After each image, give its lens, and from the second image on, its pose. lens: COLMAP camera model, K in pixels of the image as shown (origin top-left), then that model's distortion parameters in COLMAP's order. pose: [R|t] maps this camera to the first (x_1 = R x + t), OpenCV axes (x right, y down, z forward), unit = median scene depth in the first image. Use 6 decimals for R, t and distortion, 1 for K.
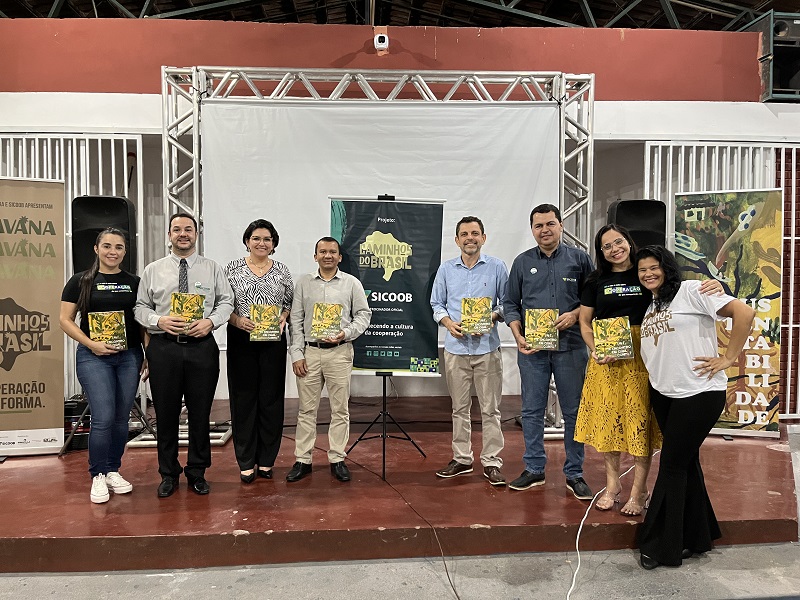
lens RADIAL K [[604.4, 0, 400.0], [0, 604.4, 300.0], [0, 0, 1]] dist [0.069432, -0.104158]
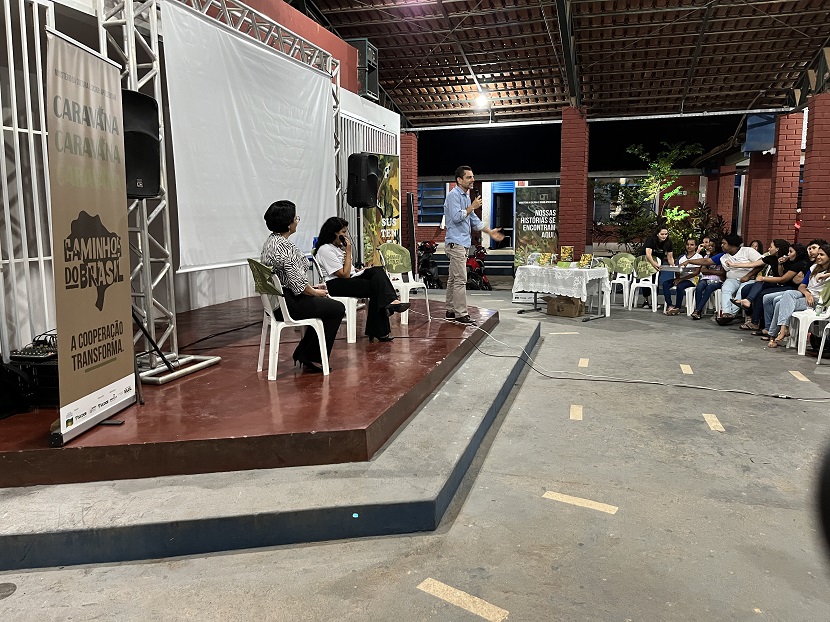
lens RADIAL K [[643.8, 0, 415.0], [0, 643.8, 311.0], [0, 0, 1]] dist [-0.000283, -0.004032]
pose [[0.334689, -0.134219, 0.932721, -1.118145], [0.028308, 0.990790, 0.132418, 0.017886], [-0.941903, -0.017915, 0.335406, 0.315419]]
